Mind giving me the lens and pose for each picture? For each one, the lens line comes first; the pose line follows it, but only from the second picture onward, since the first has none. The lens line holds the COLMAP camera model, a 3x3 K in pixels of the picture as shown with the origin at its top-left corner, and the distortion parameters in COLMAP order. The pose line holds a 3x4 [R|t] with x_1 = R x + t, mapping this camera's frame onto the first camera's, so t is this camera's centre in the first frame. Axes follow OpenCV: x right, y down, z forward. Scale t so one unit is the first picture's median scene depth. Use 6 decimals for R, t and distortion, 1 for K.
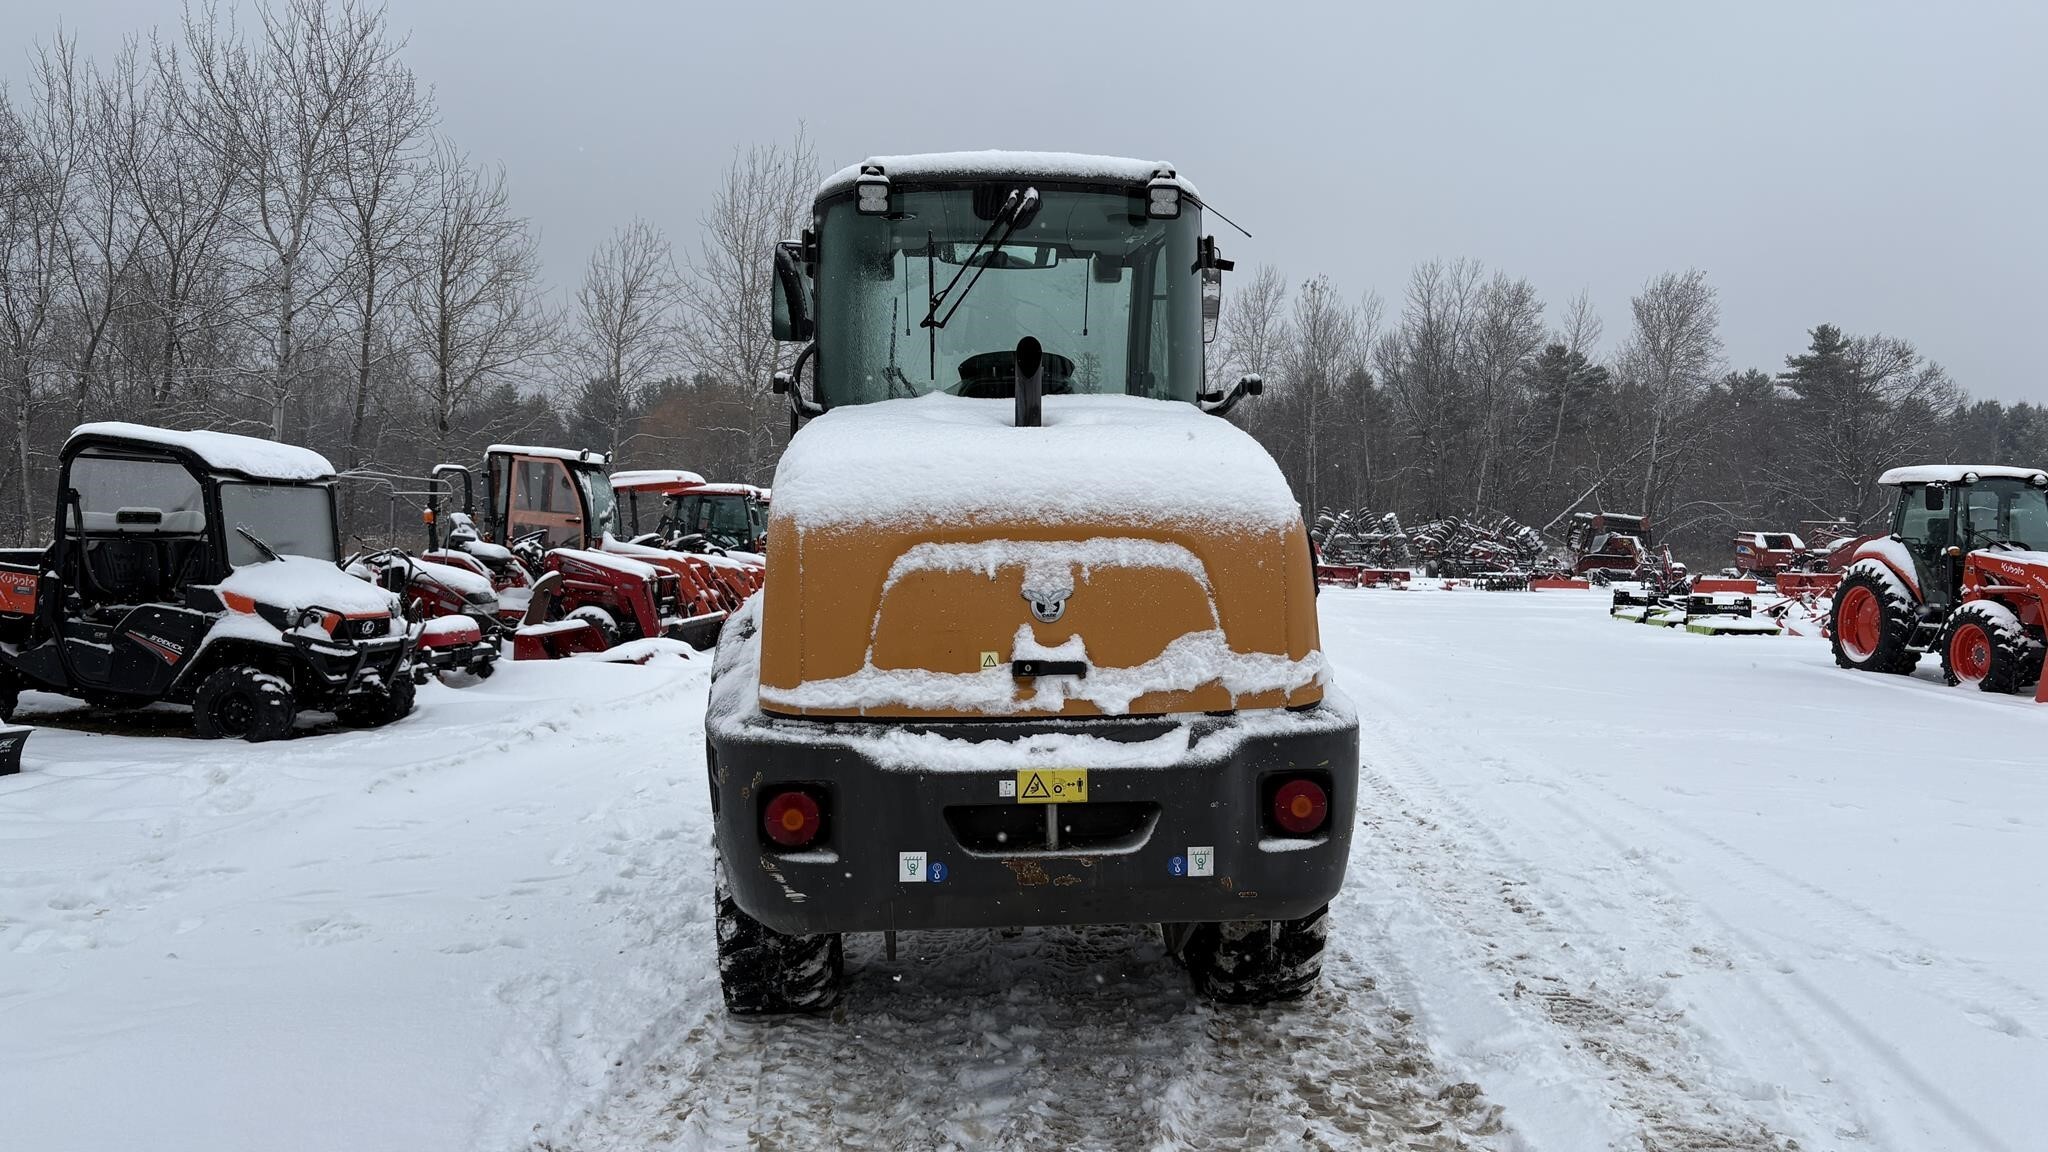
lens RADIAL K [[1612.7, 0, 987.6], [0, 1612.7, 592.6], [0, 0, 1]] dist [0.044858, -0.043337]
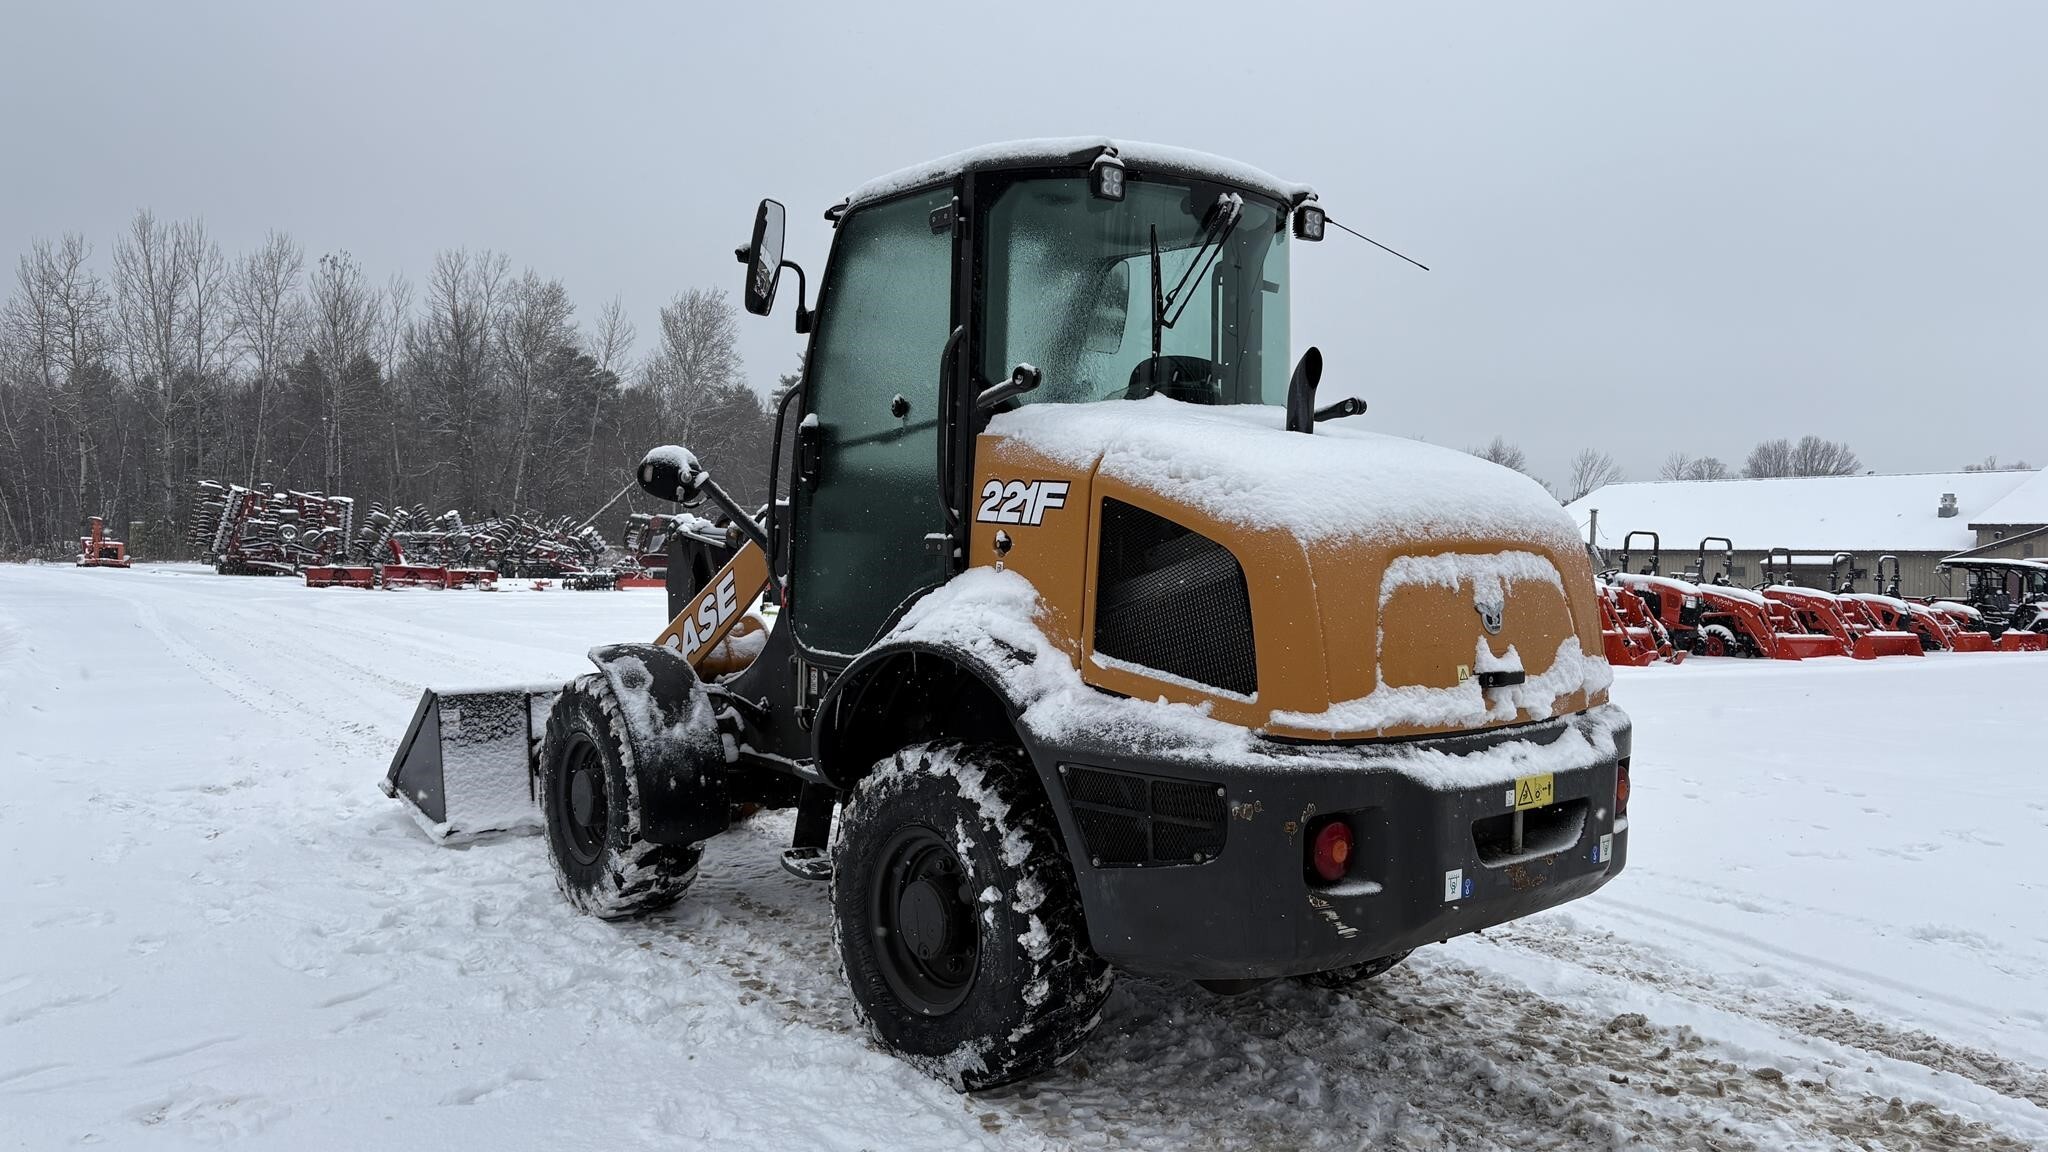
lens RADIAL K [[1612.7, 0, 1073.6], [0, 1612.7, 594.5], [0, 0, 1]] dist [0.044858, -0.043337]
pose [[0.804527, -0.011814, 0.593798, -0.777789], [0.010816, 0.999928, 0.005239, -0.014979], [-0.593817, 0.002207, 0.804597, 0.324846]]
